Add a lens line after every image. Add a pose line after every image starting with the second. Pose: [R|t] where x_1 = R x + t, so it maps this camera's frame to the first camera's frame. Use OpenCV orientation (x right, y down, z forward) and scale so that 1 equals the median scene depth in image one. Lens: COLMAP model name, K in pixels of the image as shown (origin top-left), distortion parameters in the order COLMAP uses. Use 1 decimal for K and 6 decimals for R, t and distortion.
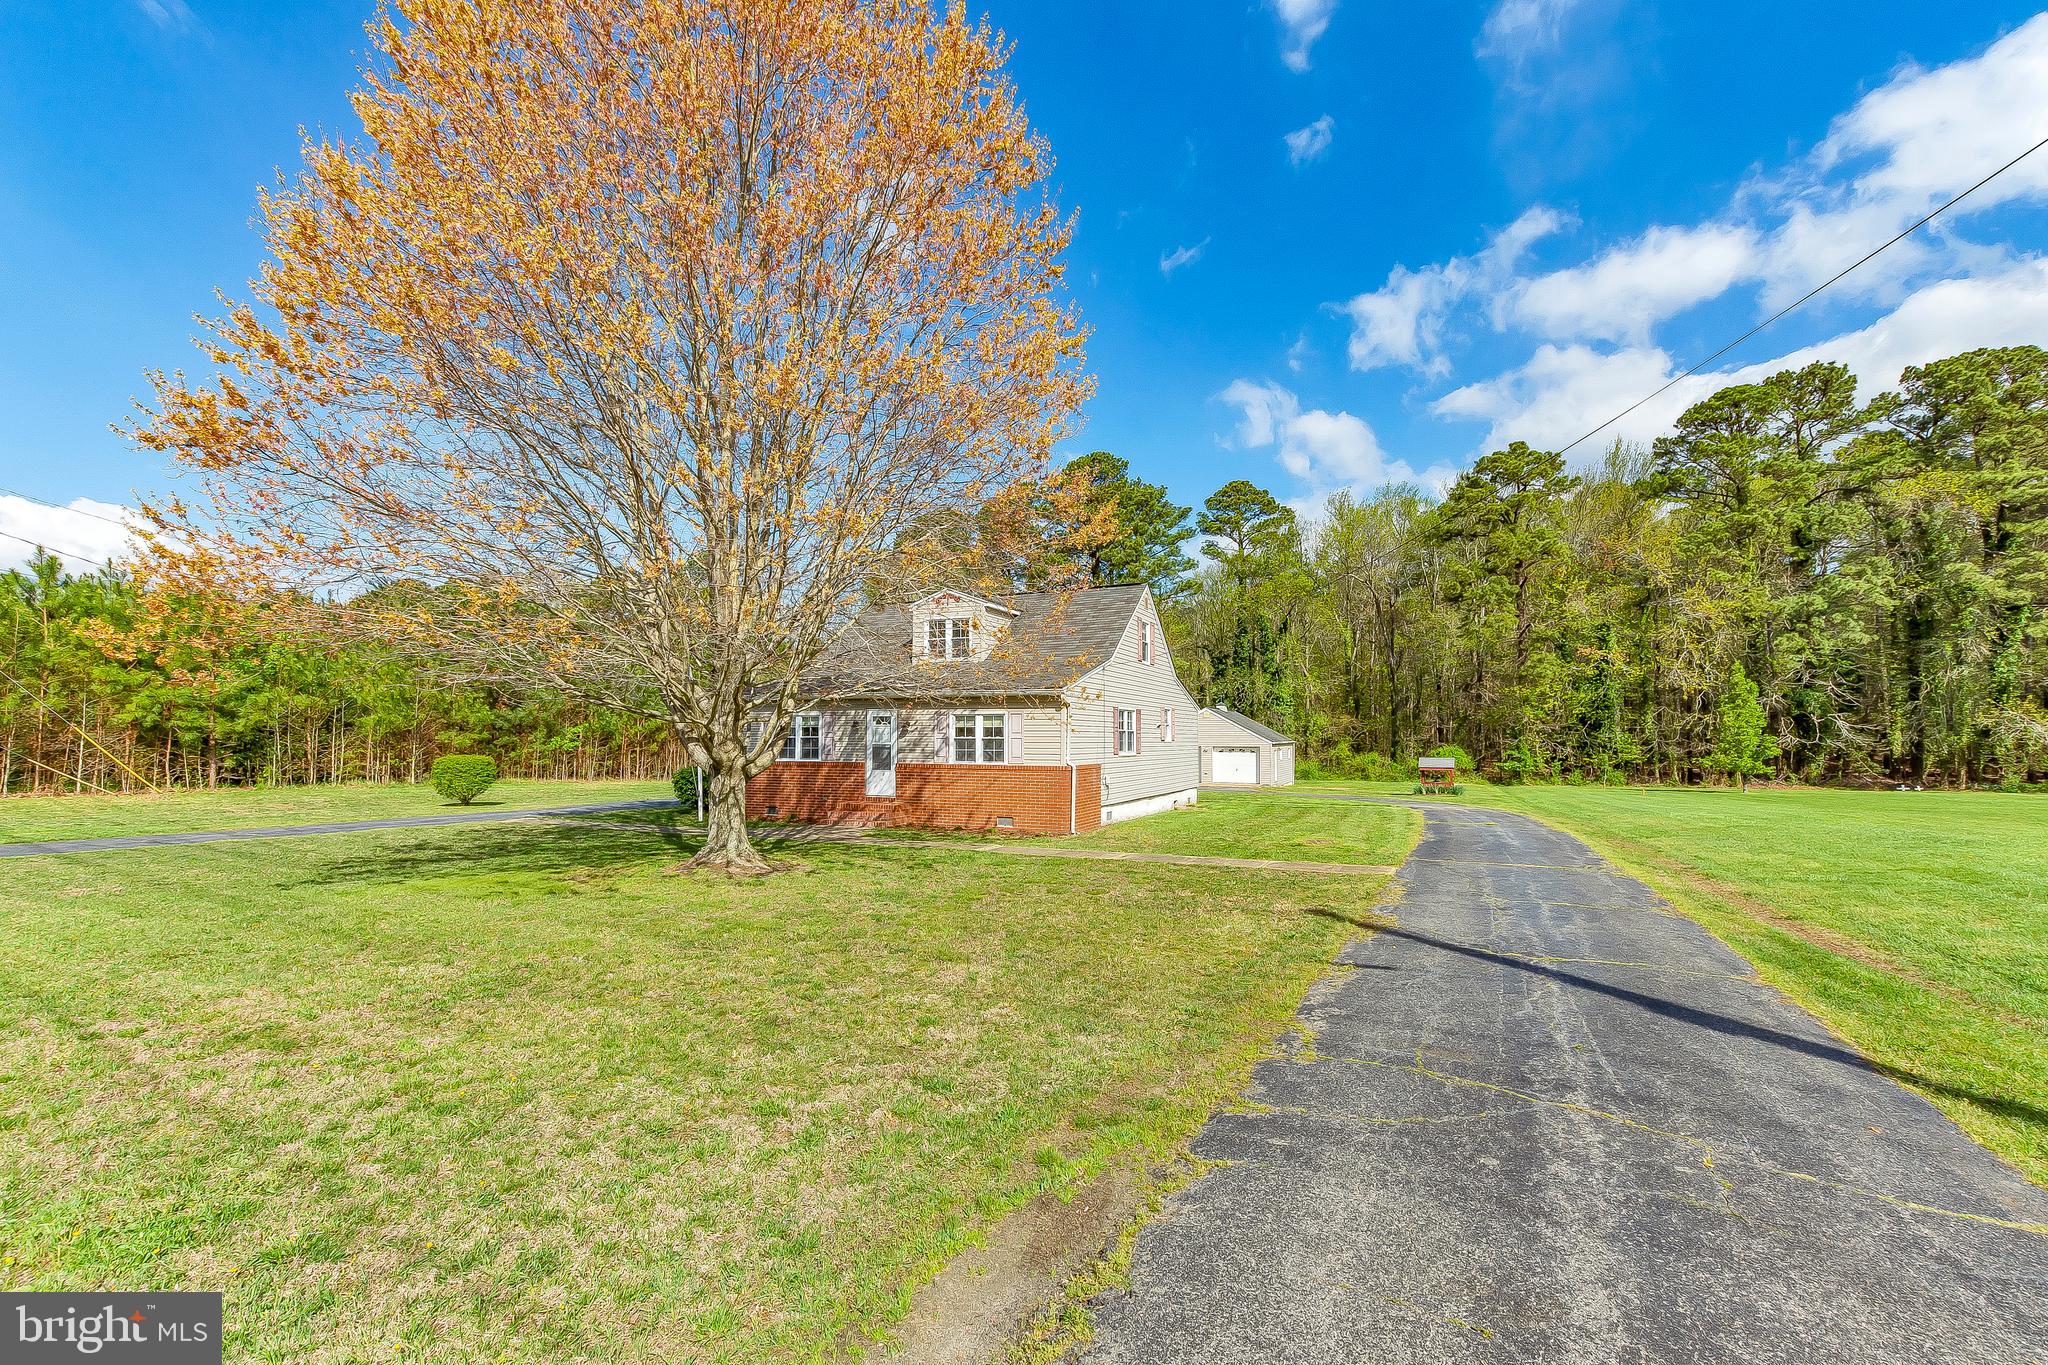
lens RADIAL K [[889.4, 0, 1052.0], [0, 889.4, 741.0], [0, 0, 1]] dist [0.016409, -0.000253]
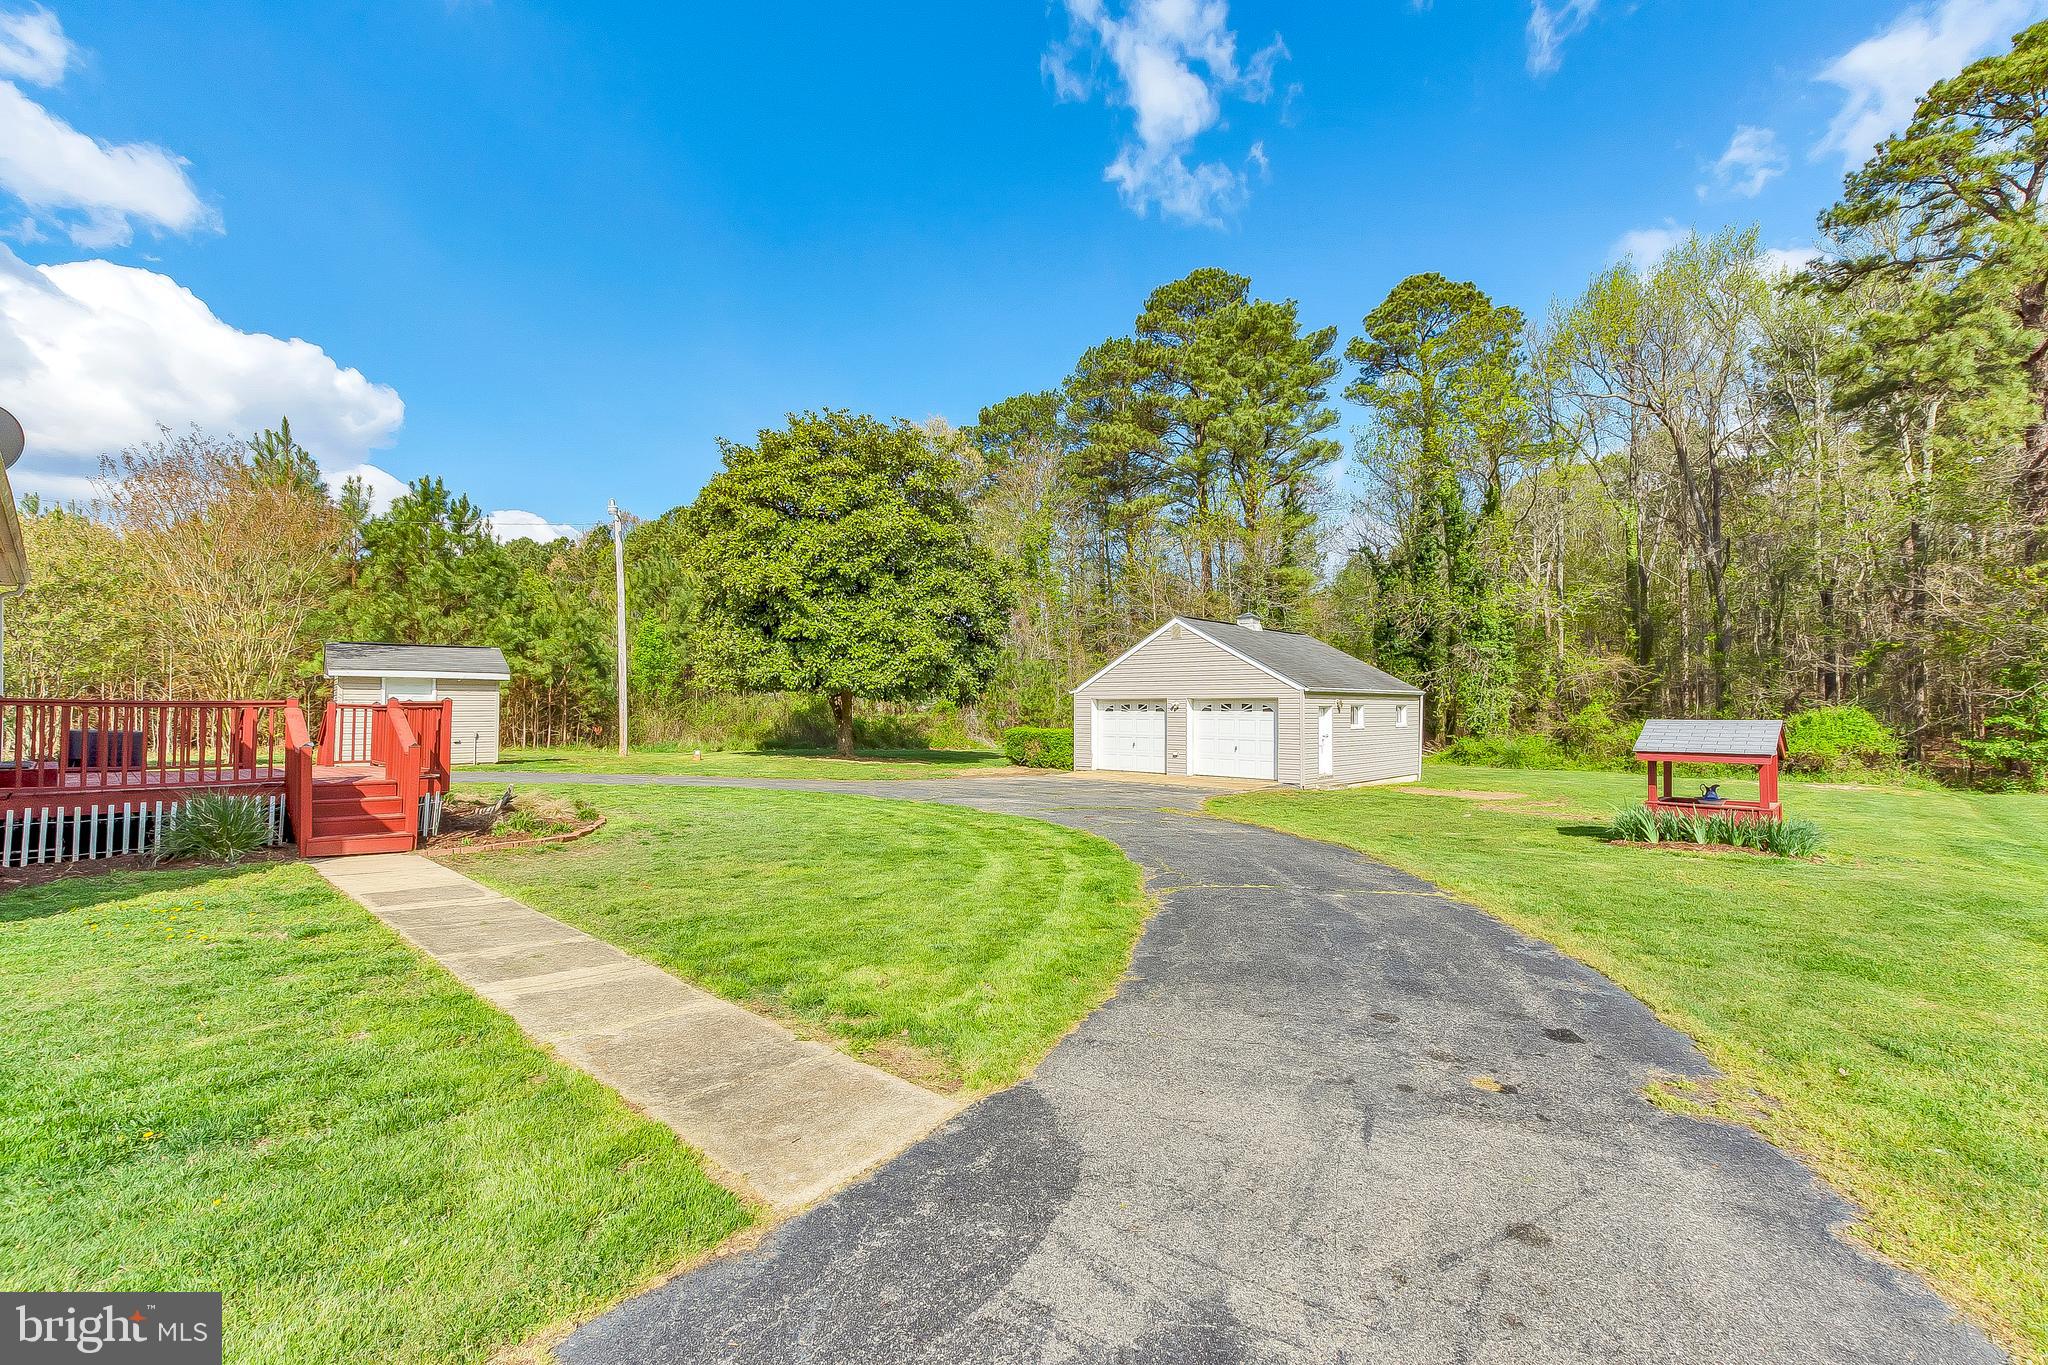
lens RADIAL K [[874.8, 0, 1012.4], [0, 874.8, 738.3], [0, 0, 1]] dist [-0.011860, -0.000173]
pose [[0.933568, 0.010853, -0.358237, 0.192211], [-0.001689, 0.999664, 0.025885, 0.011322], [0.358397, -0.023560, 0.933272, 0.394100]]
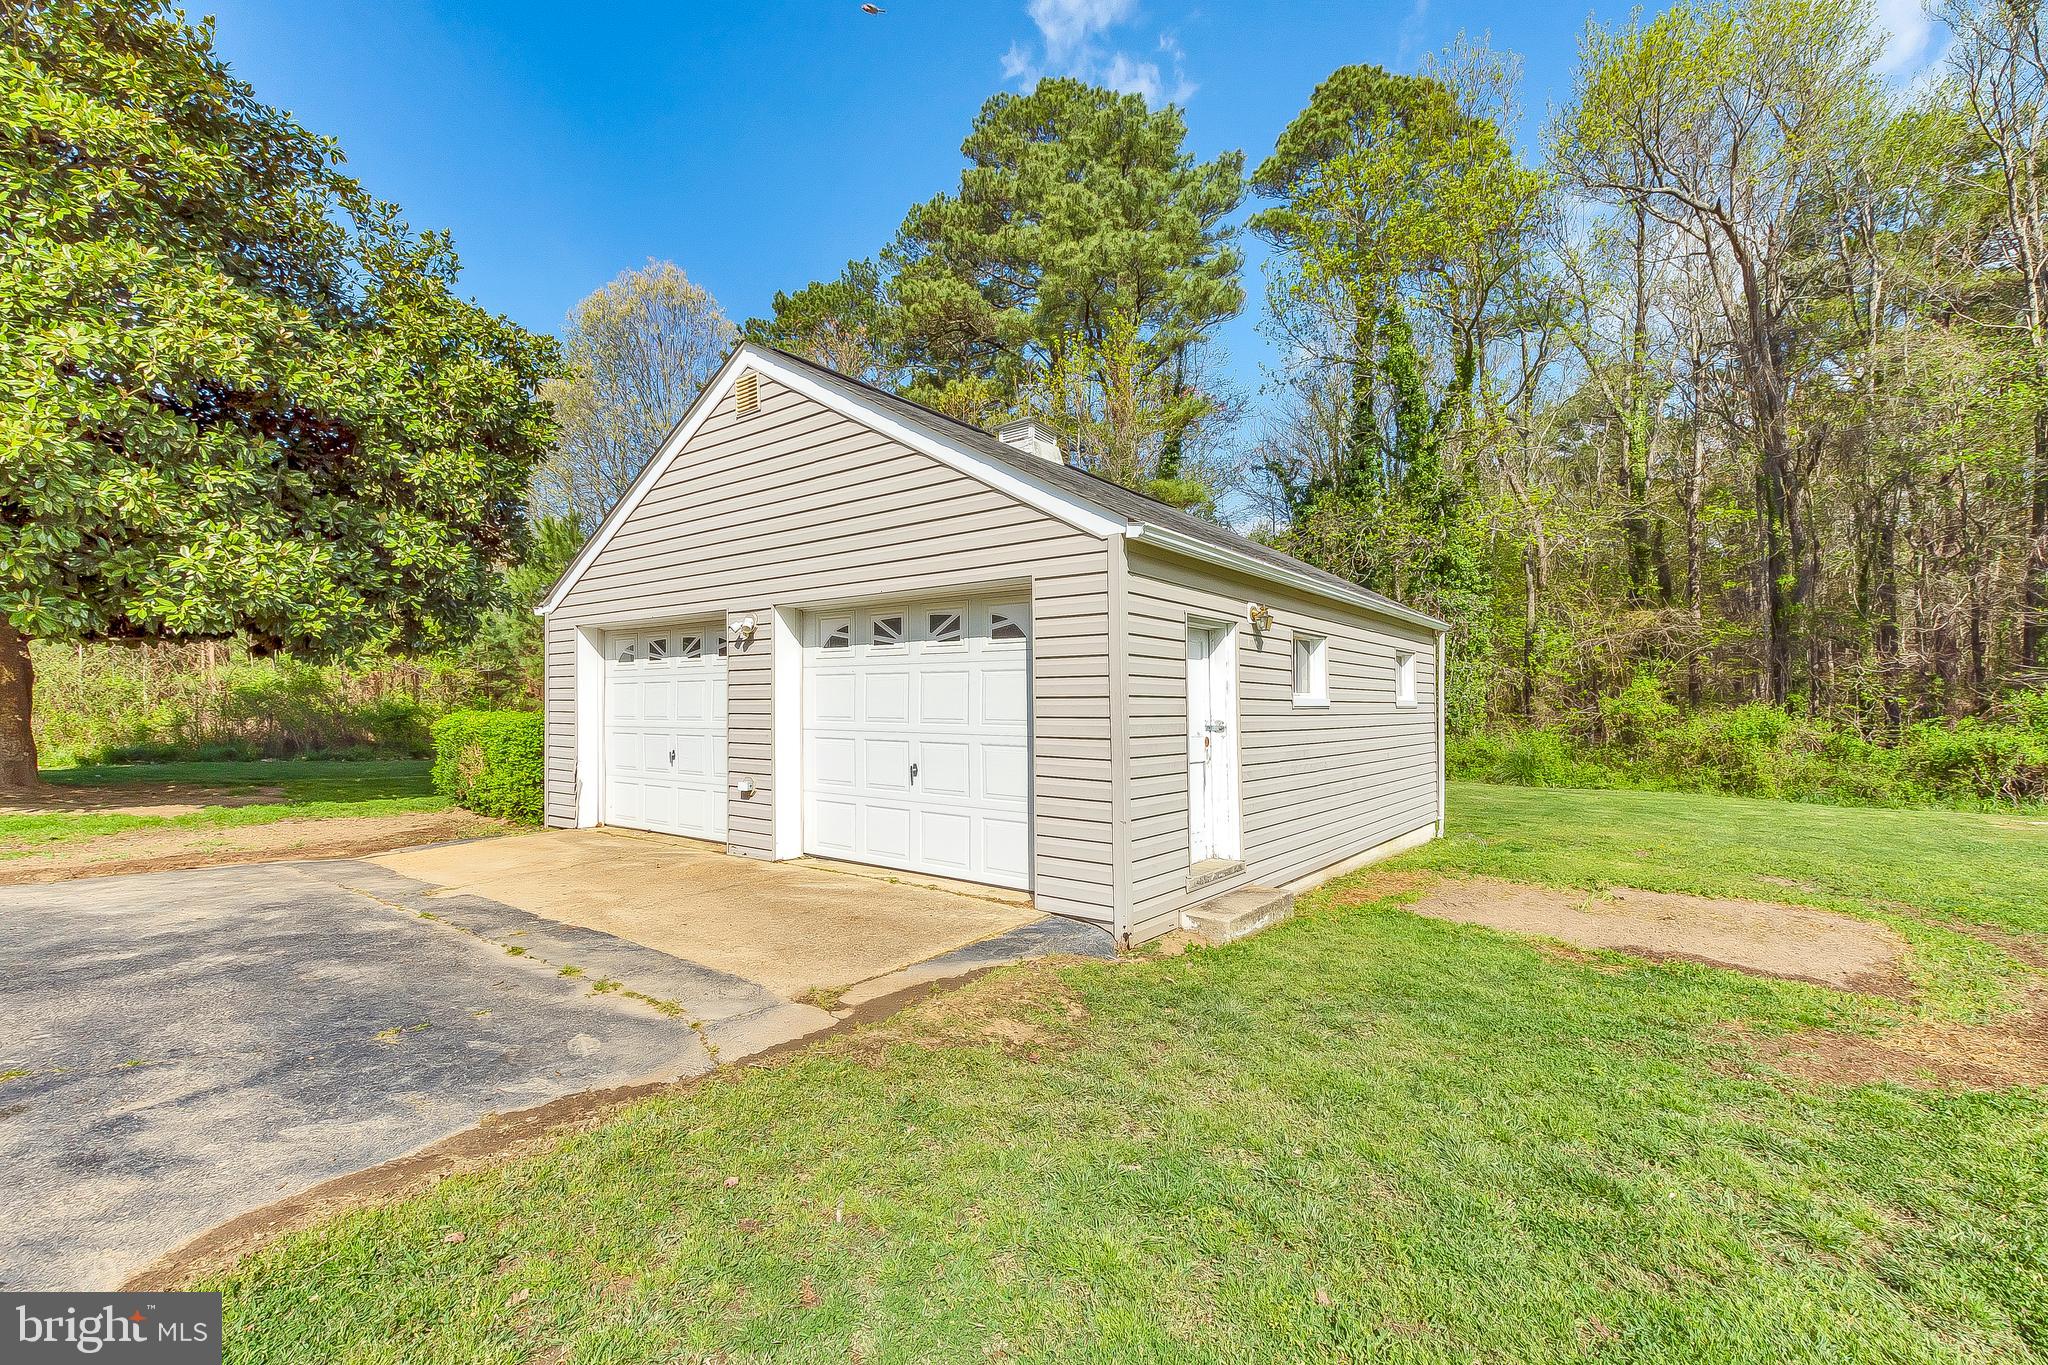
lens RADIAL K [[902.6, 0, 1040.3], [0, 902.6, 723.9], [0, 0, 1]] dist [0.002537, 0.000283]
pose [[0.974528, 0.003361, -0.224242, 0.188080], [-0.001220, 0.999952, 0.009684, 0.017439], [0.224263, -0.009164, 0.974485, 0.641675]]
